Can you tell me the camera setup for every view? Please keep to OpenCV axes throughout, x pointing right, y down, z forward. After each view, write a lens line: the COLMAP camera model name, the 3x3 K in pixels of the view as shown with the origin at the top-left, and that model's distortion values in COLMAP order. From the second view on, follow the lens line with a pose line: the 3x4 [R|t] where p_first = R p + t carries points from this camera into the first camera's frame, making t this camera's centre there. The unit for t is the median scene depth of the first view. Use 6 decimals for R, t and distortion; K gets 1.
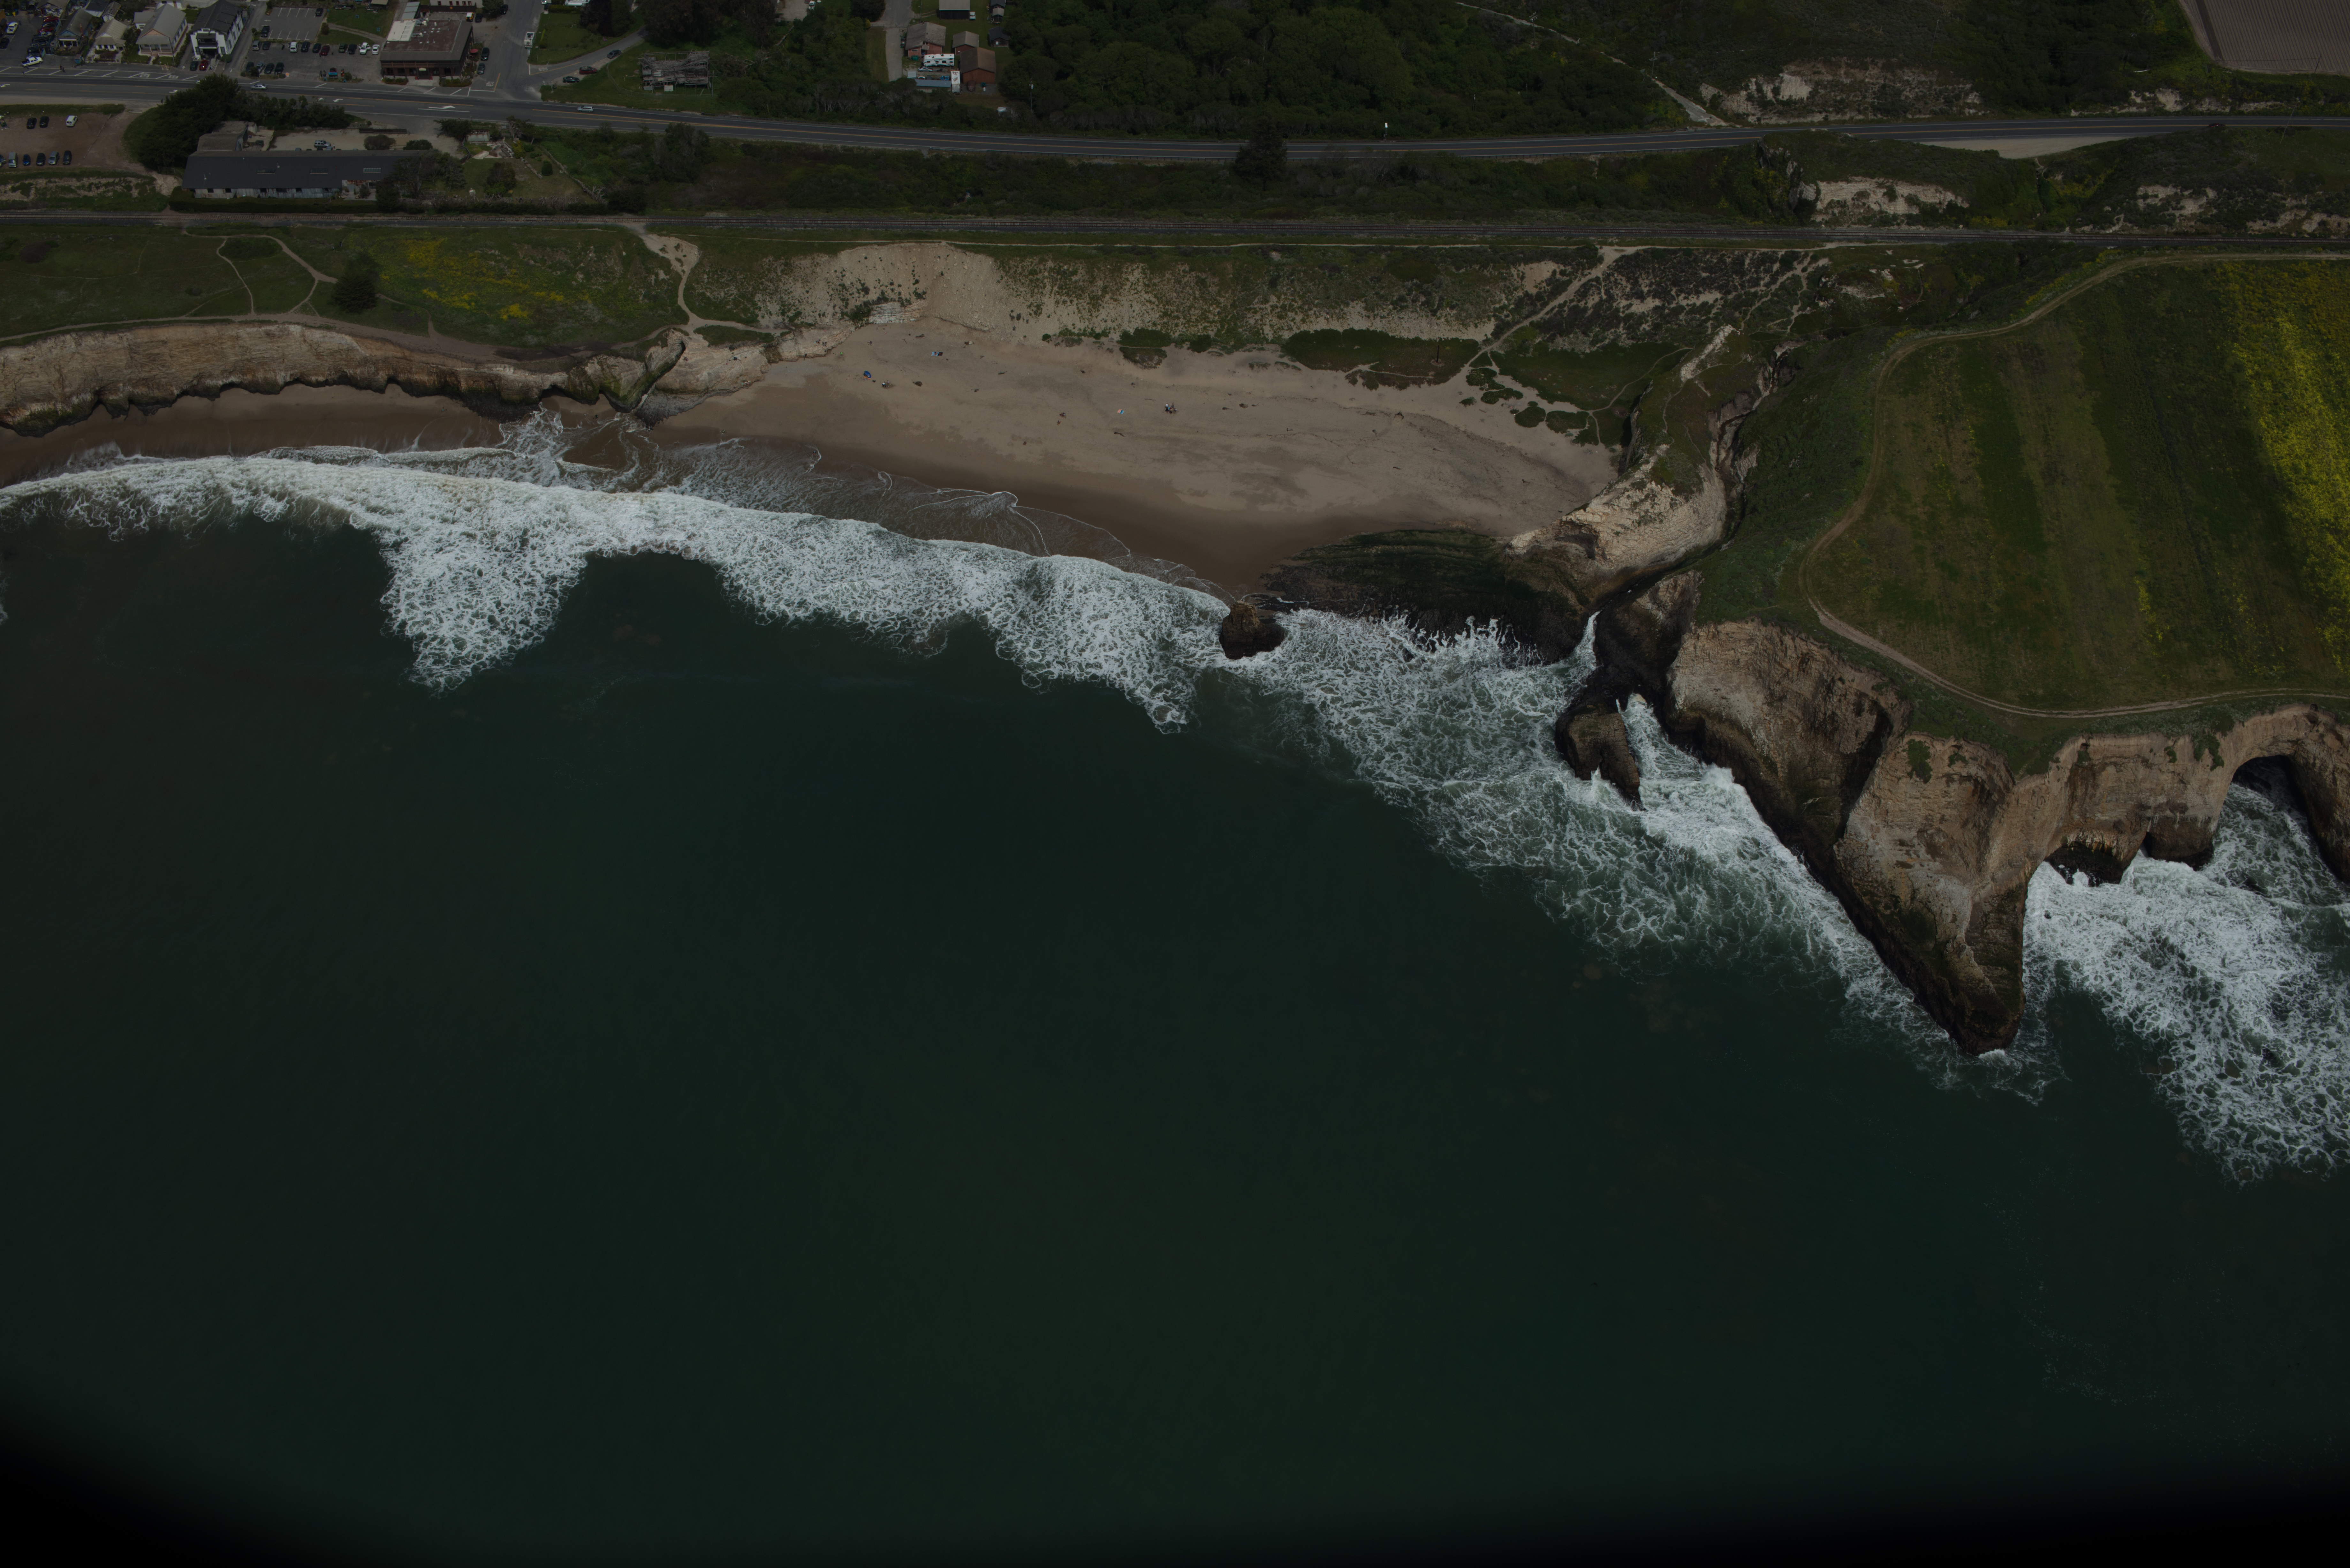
lens RADIAL K [[2662.0, 0, 1177.3], [0, 2662.0, 777.6], [0, 0, 1]] dist [-0.078686, 0.000000]
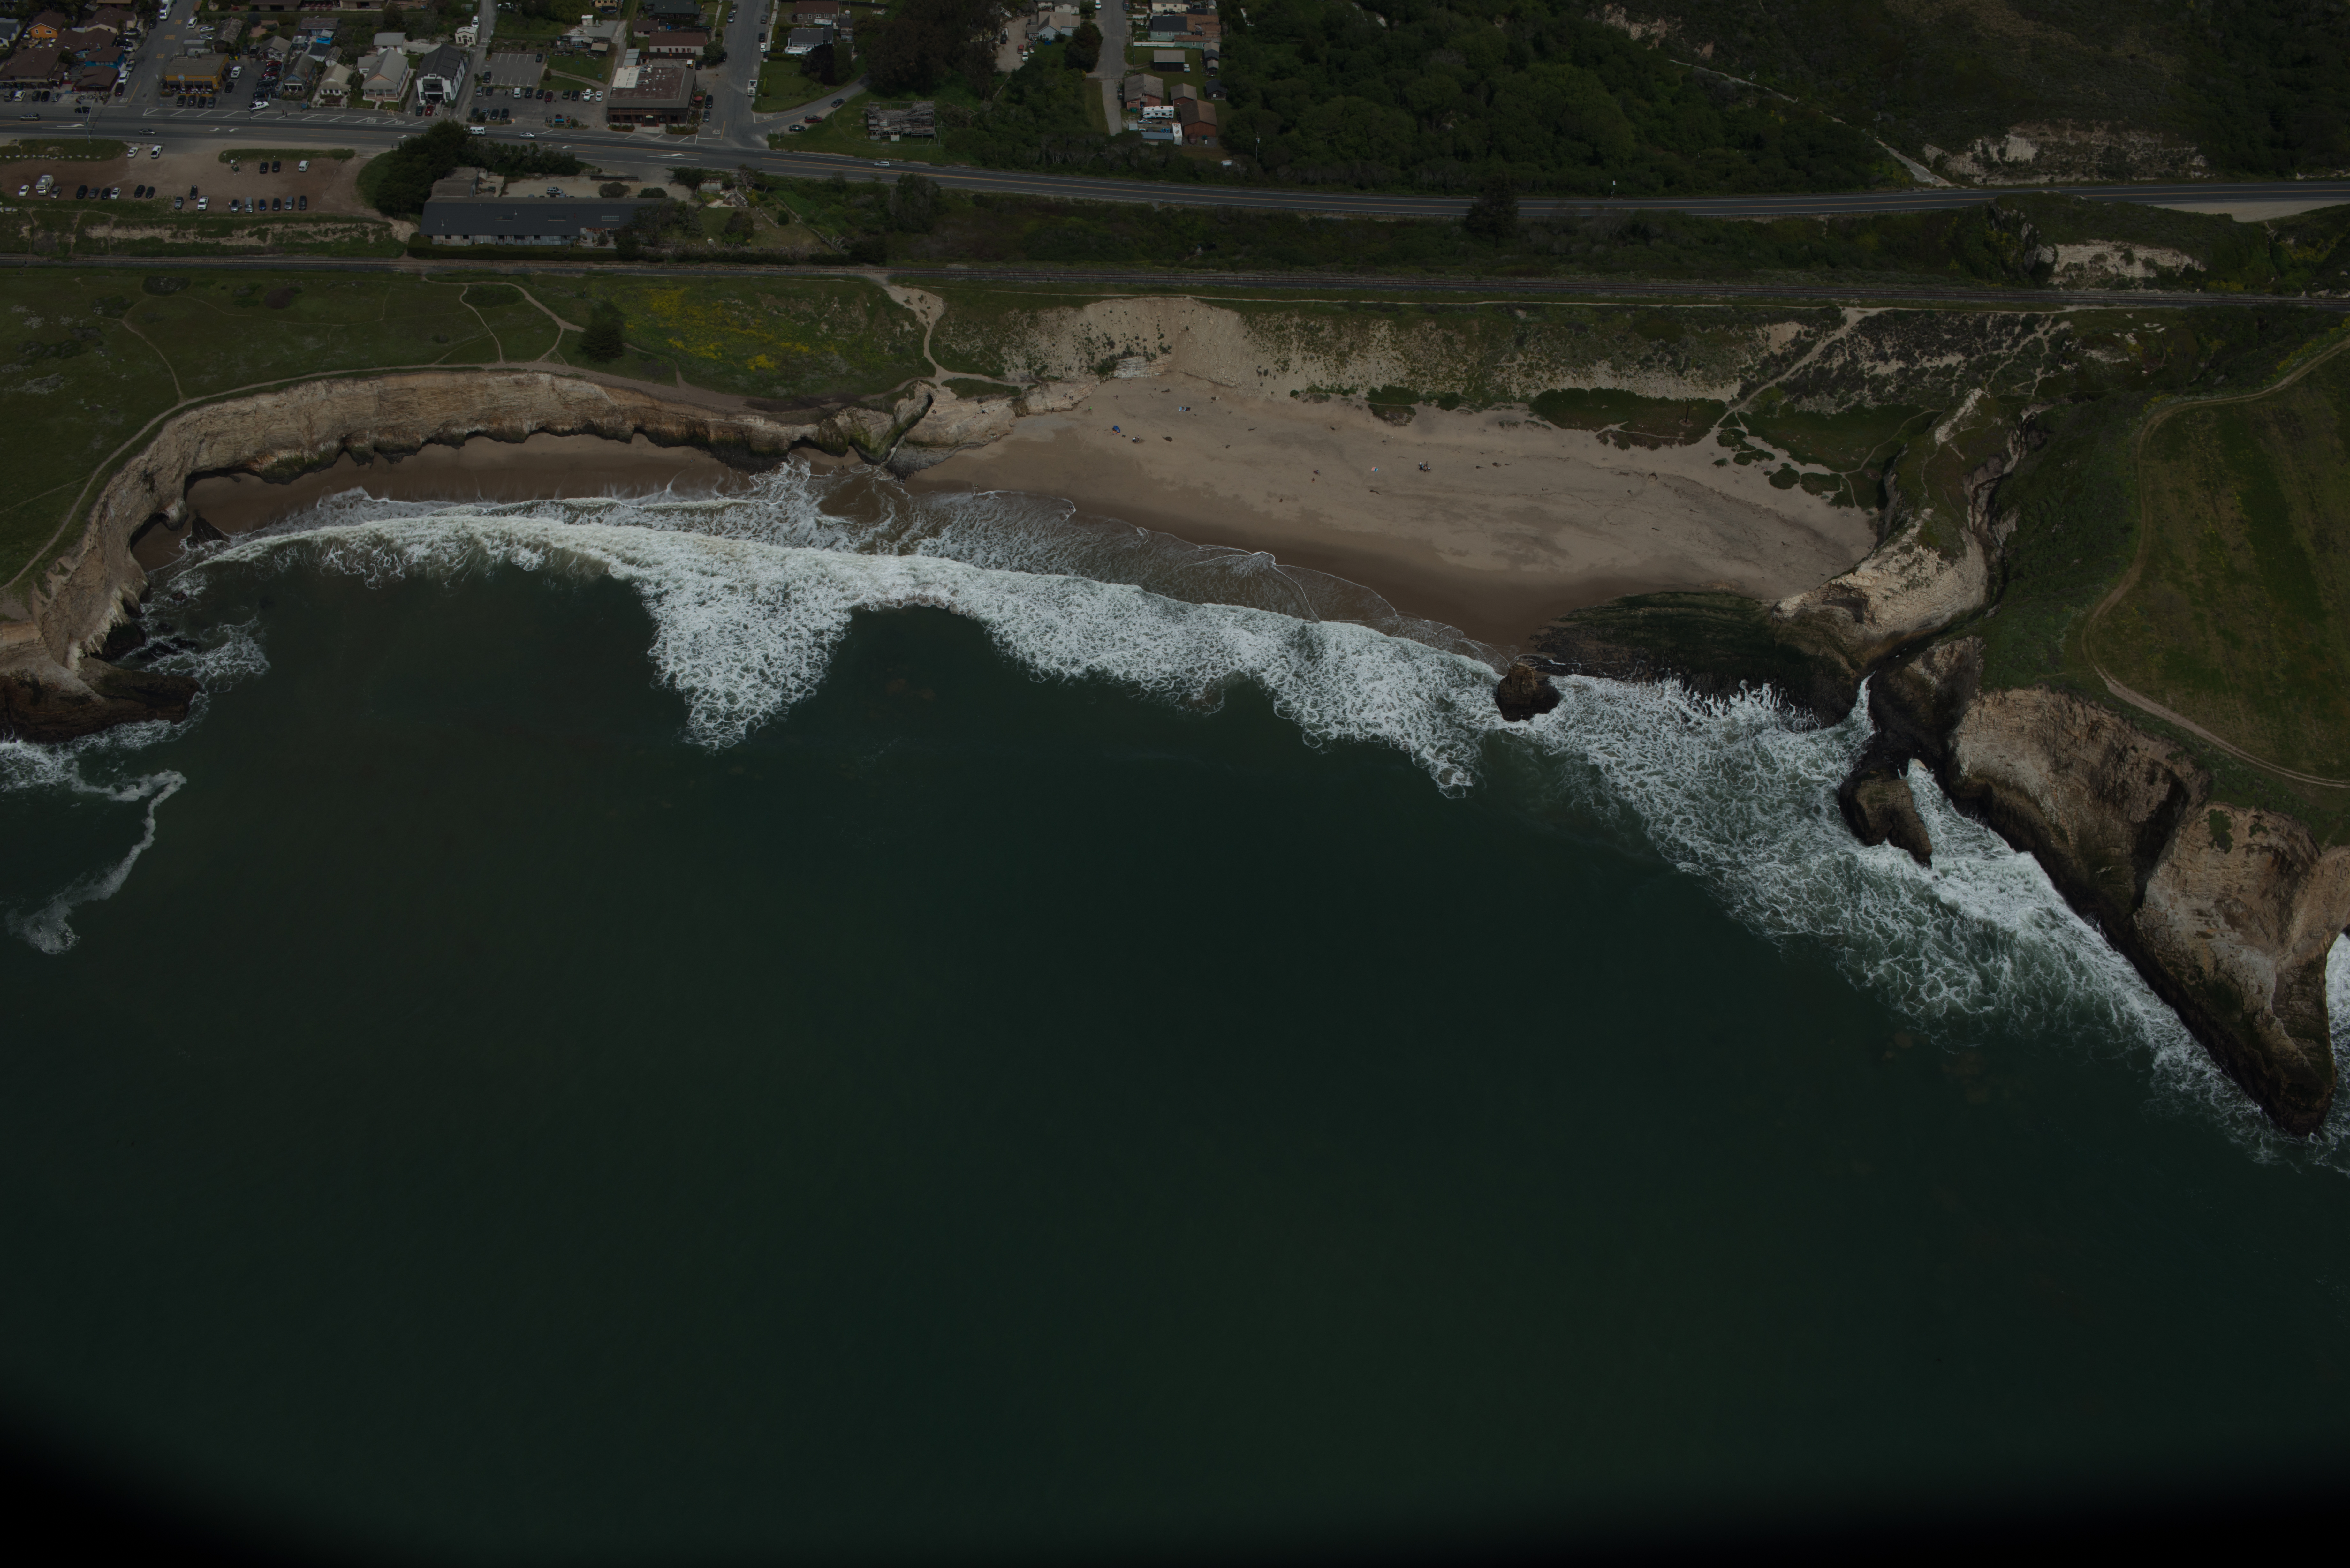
lens RADIAL K [[2662.0, 0, 1175.9], [0, 2662.0, 772.6], [0, 0, 1]] dist [-0.078686, 0.000000]
pose [[0.999947, 0.008499, -0.005774, -0.086030], [-0.008581, 0.999860, -0.014369, -0.008560], [0.005651, 0.014417, 0.999880, 0.003405]]
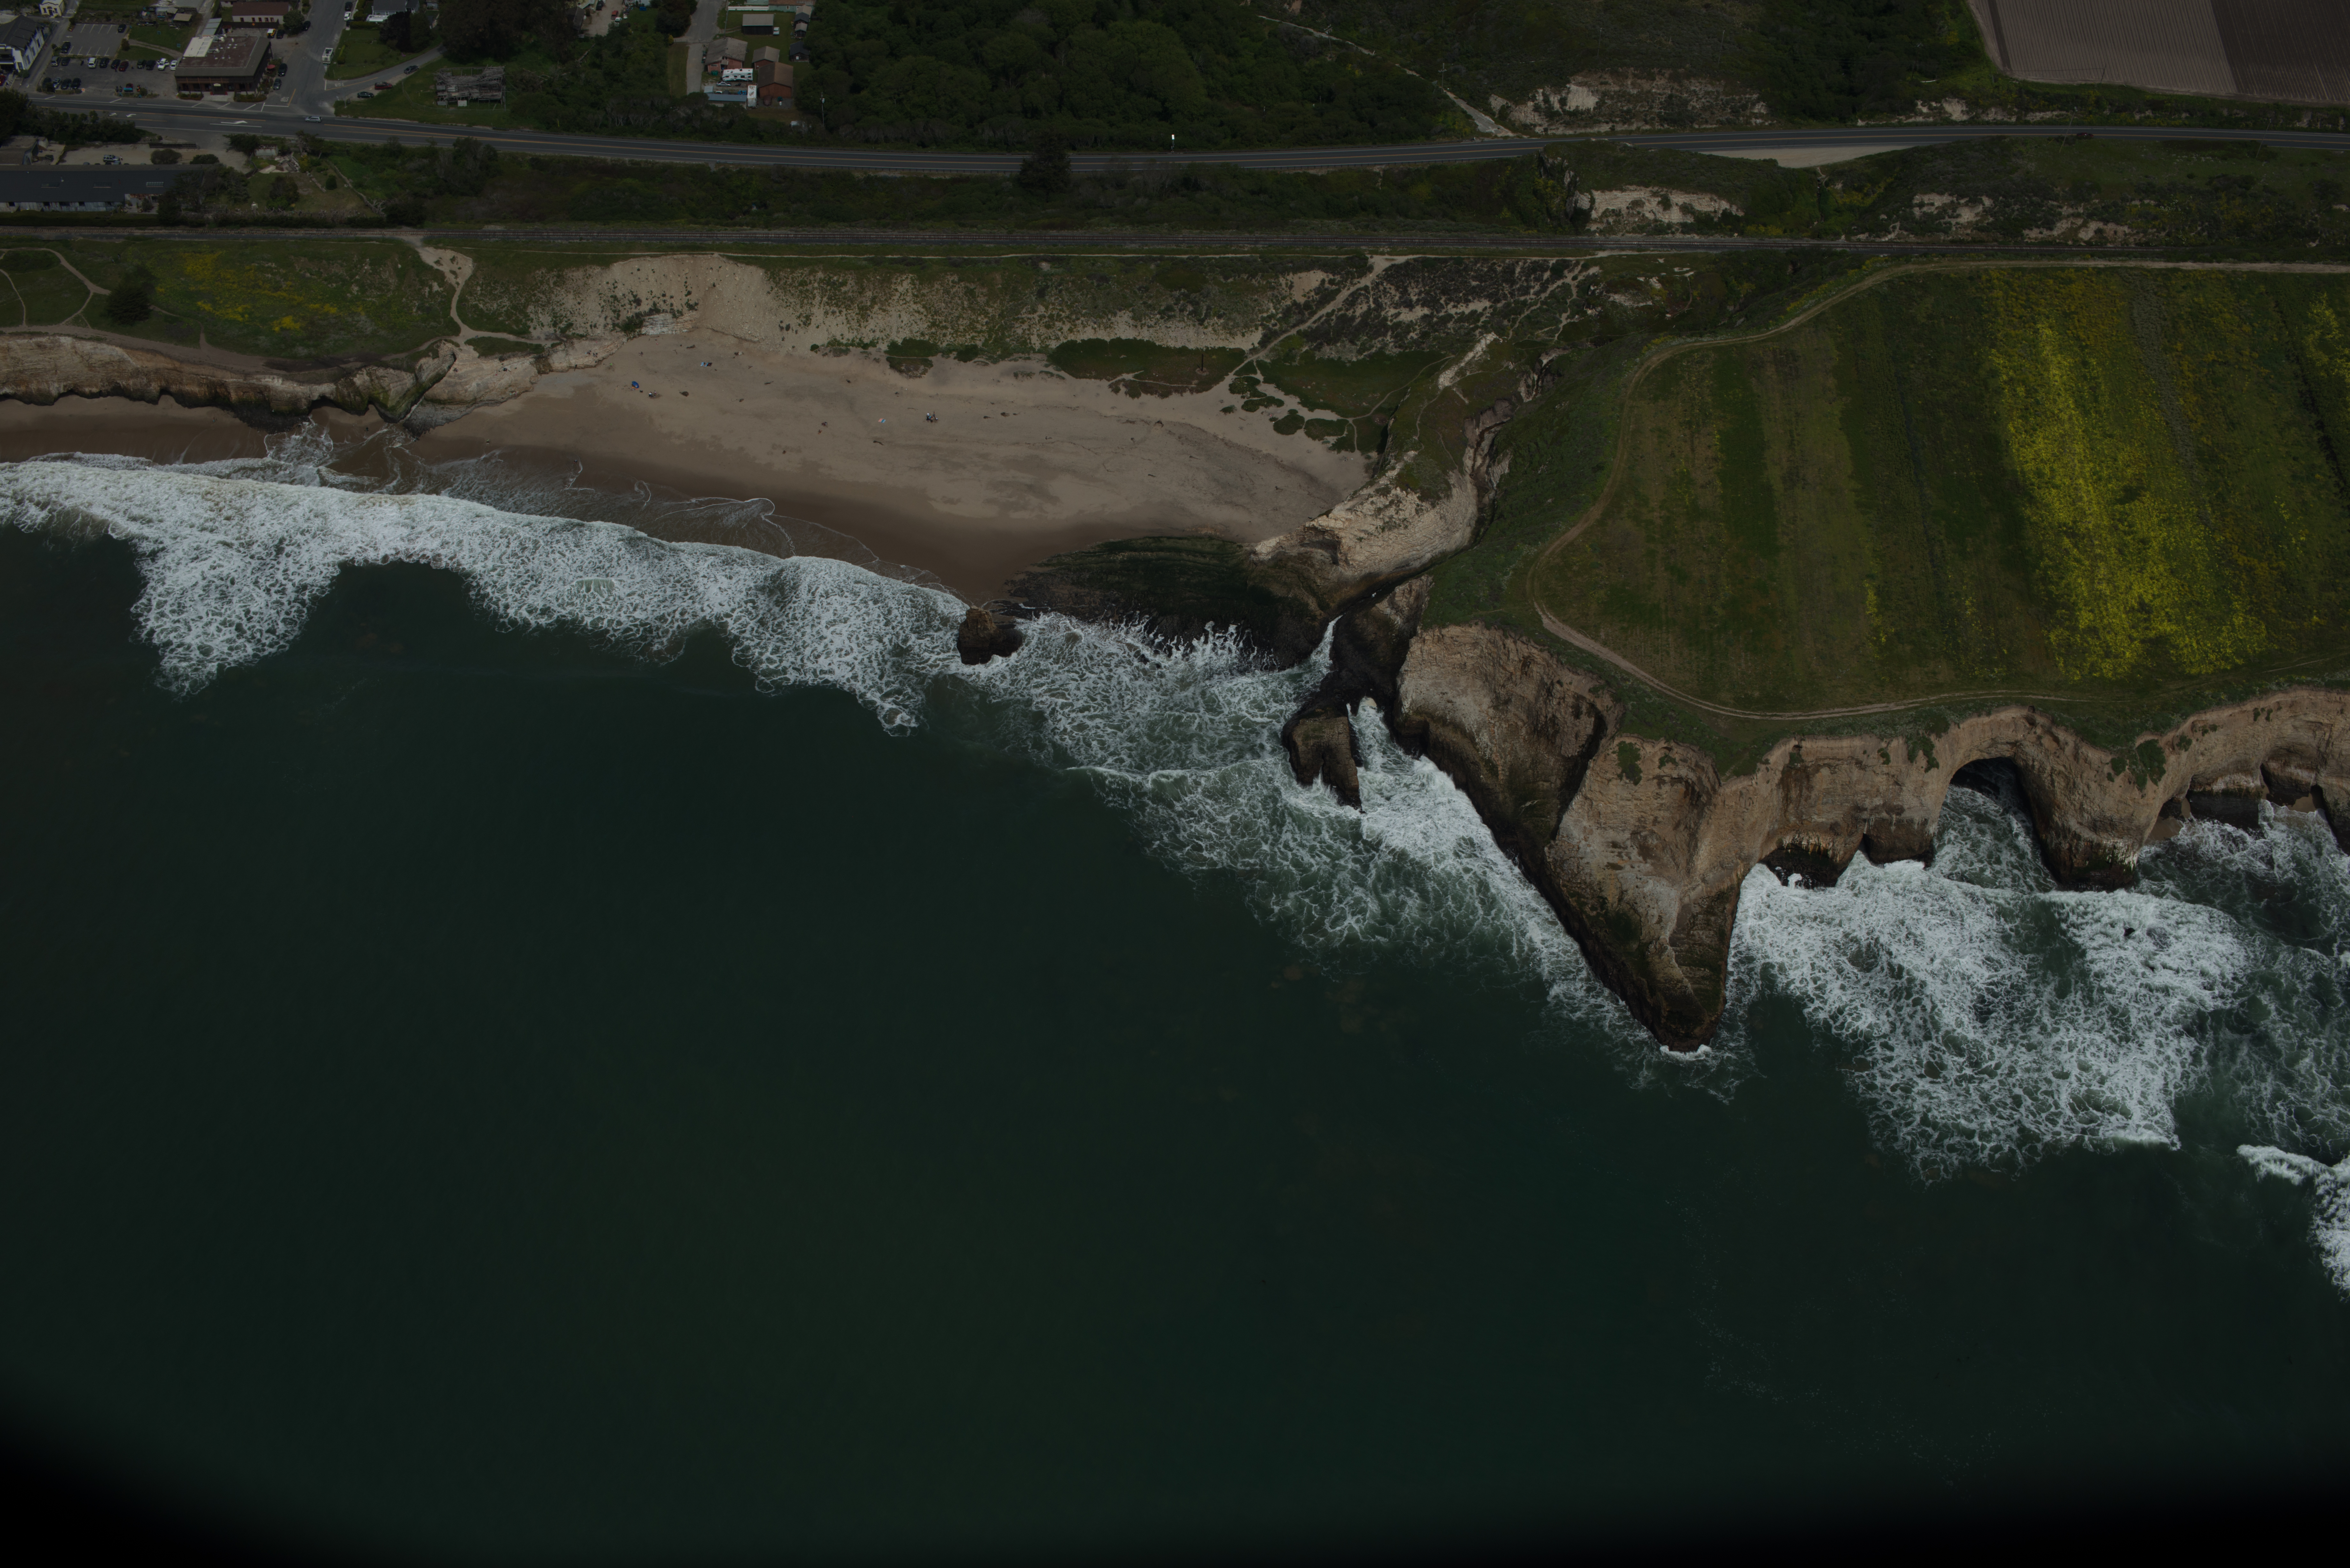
lens RADIAL K [[2662.0, 0, 1183.9], [0, 2662.0, 783.4], [0, 0, 1]] dist [-0.078686, 0.000000]
pose [[0.999987, -0.001402, 0.004804, 0.084820], [0.001438, 0.999971, -0.007465, 0.006951], [-0.004794, 0.007472, 0.999961, -0.003855]]
